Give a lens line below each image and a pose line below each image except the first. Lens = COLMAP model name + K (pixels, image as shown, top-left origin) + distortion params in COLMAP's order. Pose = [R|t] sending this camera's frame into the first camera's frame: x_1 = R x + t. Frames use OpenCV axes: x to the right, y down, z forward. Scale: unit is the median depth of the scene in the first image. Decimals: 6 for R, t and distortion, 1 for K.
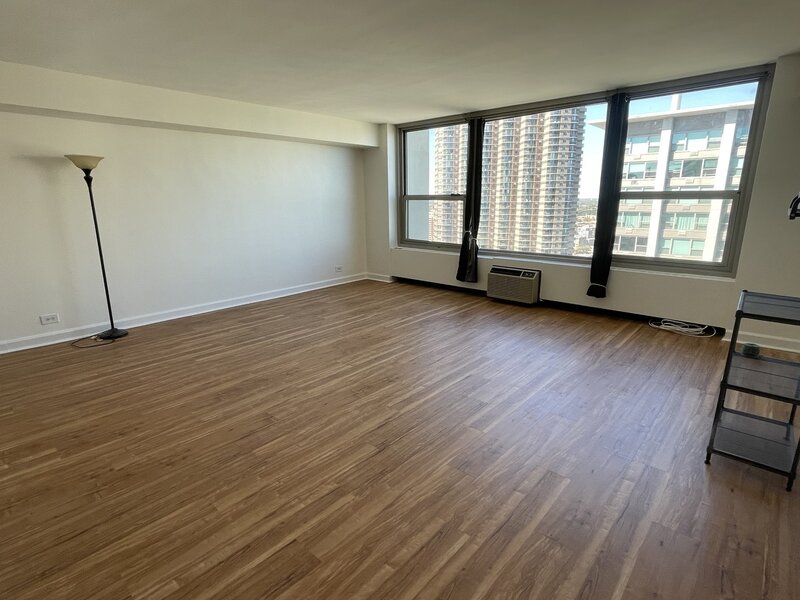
lens RADIAL K [[414.8, 0, 404.3], [0, 414.8, 302.2], [0, 0, 1]] dist [-0.004507, -0.000568]
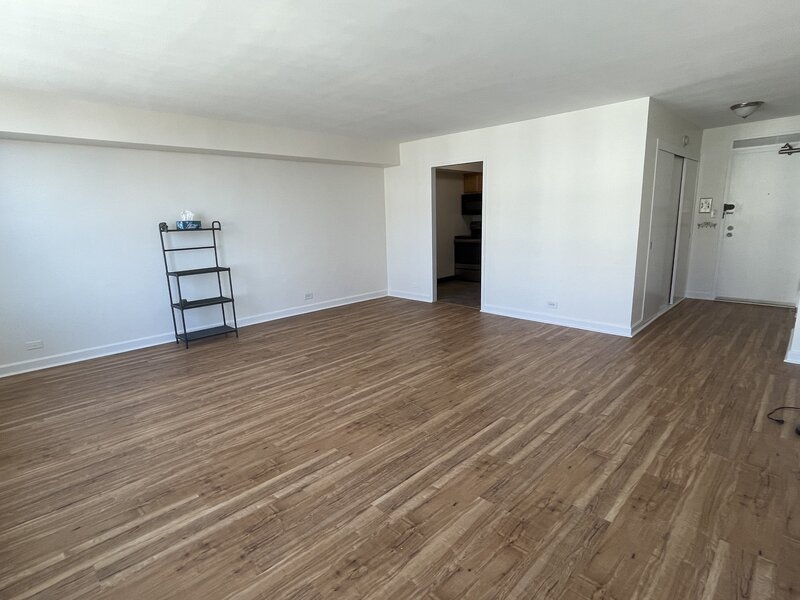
lens RADIAL K [[415.5, 0, 401.9], [0, 415.5, 300.0], [0, 0, 1]] dist [-0.007636, 0.006827]
pose [[-0.997748, 0.027242, 0.061292, -0.136670], [0.051005, 0.901597, 0.429560, -0.312574], [-0.043558, 0.431719, -0.900956, 1.247308]]
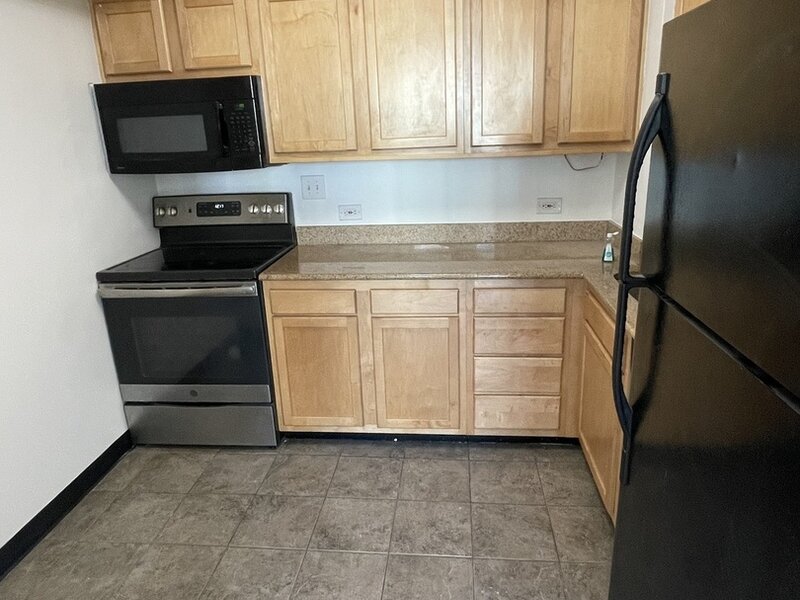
lens RADIAL K [[548.6, 0, 400.0], [0, 548.6, 300.0], [0, 0, 1]] dist [-0.005460, -0.000572]
pose [[-0.810369, 0.207671, -0.547882, -0.198336], [-0.096304, 0.875154, 0.474164, -0.055114], [0.577951, 0.437011, -0.689198, 0.133468]]
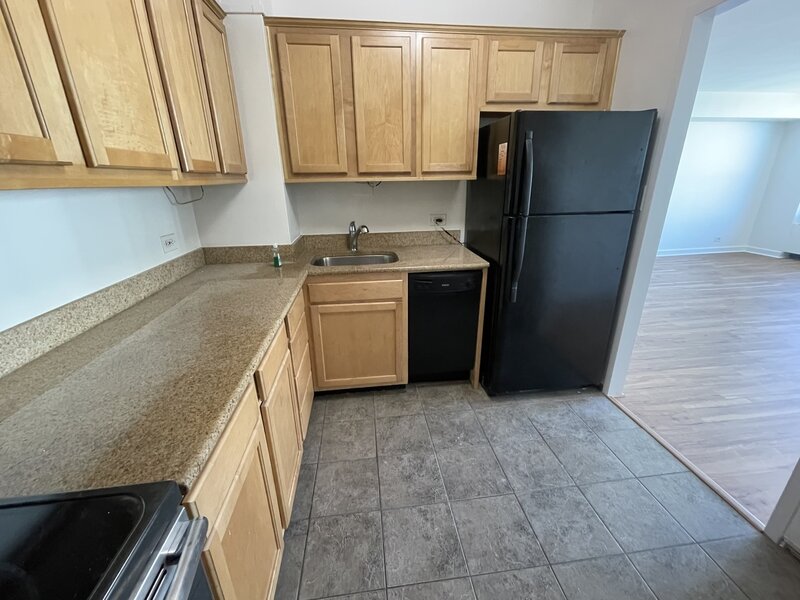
lens RADIAL K [[340.2, 0, 400.0], [0, 340.2, 300.0], [0, 0, 1]] dist [-0.000364, -0.000038]
pose [[0.749763, 0.219884, -0.624105, -0.253600], [-0.150386, 0.975116, 0.162888, 0.075601], [0.644391, -0.028271, 0.764173, -0.312295]]
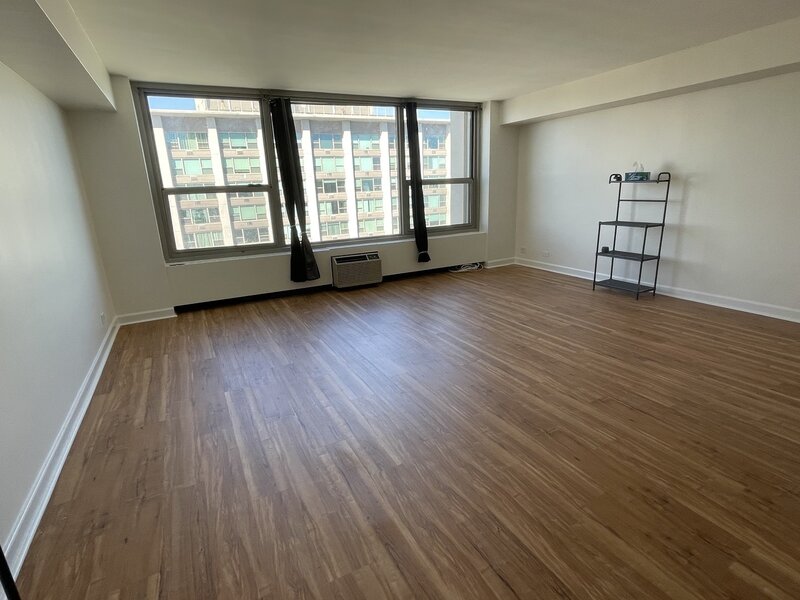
lens RADIAL K [[415.5, 0, 401.9], [0, 415.5, 300.0], [0, 0, 1]] dist [-0.007636, 0.006827]
pose [[0.350428, -0.256312, 0.900835, -0.690281], [0.261381, 0.950374, 0.168729, -0.123672], [-0.899378, 0.176333, 0.400033, 0.522874]]
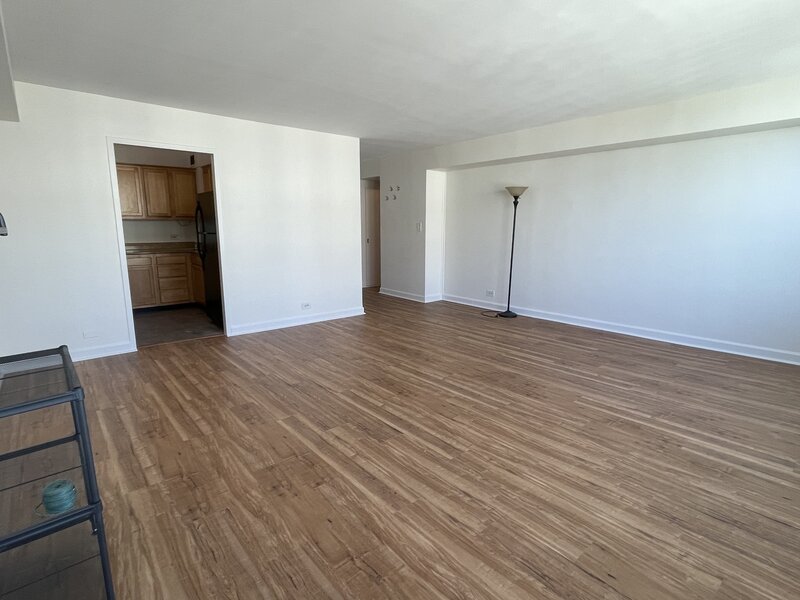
lens RADIAL K [[415.5, 0, 401.9], [0, 415.5, 300.0], [0, 0, 1]] dist [-0.007636, 0.006827]
pose [[-0.130675, 0.188136, -0.973411, 0.576814], [-0.237349, 0.947342, 0.214960, -0.154600], [0.962595, 0.259128, -0.079140, 0.646156]]
